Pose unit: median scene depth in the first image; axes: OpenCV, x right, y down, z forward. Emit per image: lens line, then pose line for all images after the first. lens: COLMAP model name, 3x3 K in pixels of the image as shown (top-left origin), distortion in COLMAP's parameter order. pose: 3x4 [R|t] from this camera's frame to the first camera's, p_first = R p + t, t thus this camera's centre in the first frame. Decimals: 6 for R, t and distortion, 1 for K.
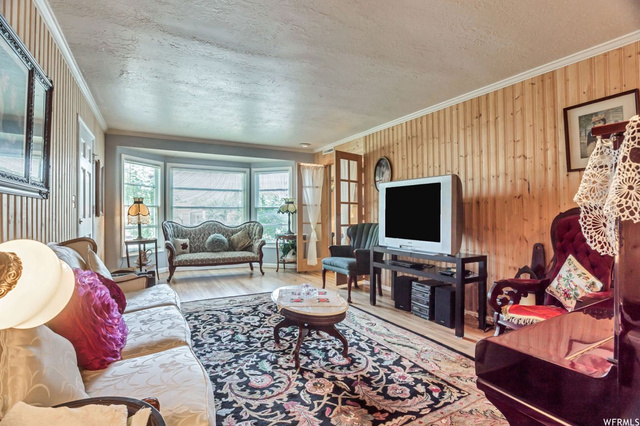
lens RADIAL K [[308.8, 0, 319.1], [0, 308.8, 210.6], [0, 0, 1]] dist [0.001340, 0.000204]
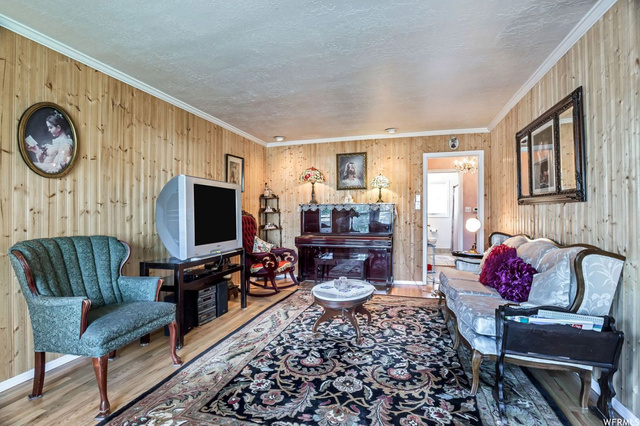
lens RADIAL K [[308.8, 0, 319.1], [0, 308.8, 211.1], [0, 0, 1]] dist [0.001340, 0.000204]
pose [[-0.697337, 0.014817, 0.716590, -0.743440], [0.001256, 0.999810, -0.019450, 0.018145], [-0.716742, -0.012663, -0.697223, 1.738851]]
